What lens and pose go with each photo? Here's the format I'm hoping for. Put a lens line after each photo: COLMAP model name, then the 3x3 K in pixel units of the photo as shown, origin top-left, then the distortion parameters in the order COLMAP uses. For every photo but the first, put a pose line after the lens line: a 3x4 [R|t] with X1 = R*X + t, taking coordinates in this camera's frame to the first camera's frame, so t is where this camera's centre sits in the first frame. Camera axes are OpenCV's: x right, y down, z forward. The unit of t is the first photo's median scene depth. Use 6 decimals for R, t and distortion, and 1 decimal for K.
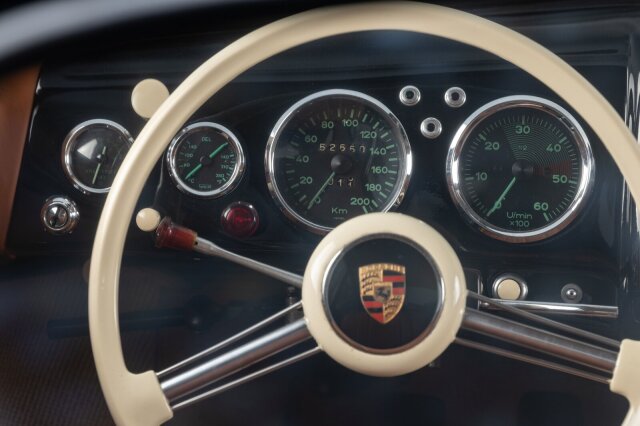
lens RADIAL K [[3302.4, 0, 320.0], [0, 3302.4, 213.0], [0, 0, 1]] dist [-0.004880, 8.458128]
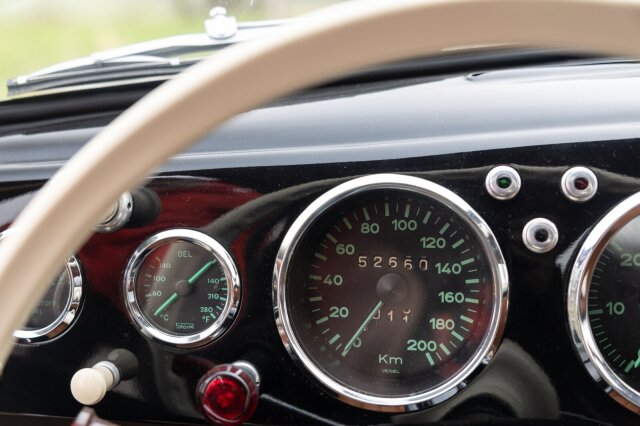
lens RADIAL K [[851.6, 0, 320.0], [0, 851.6, 213.0], [0, 0, 1]] dist [-0.009735, -0.013697]
pose [[0.998906, -0.015248, -0.044197, -0.000149], [0.015441, 0.999873, 0.004047, -0.030673], [0.044130, -0.004725, 0.999015, 0.830742]]
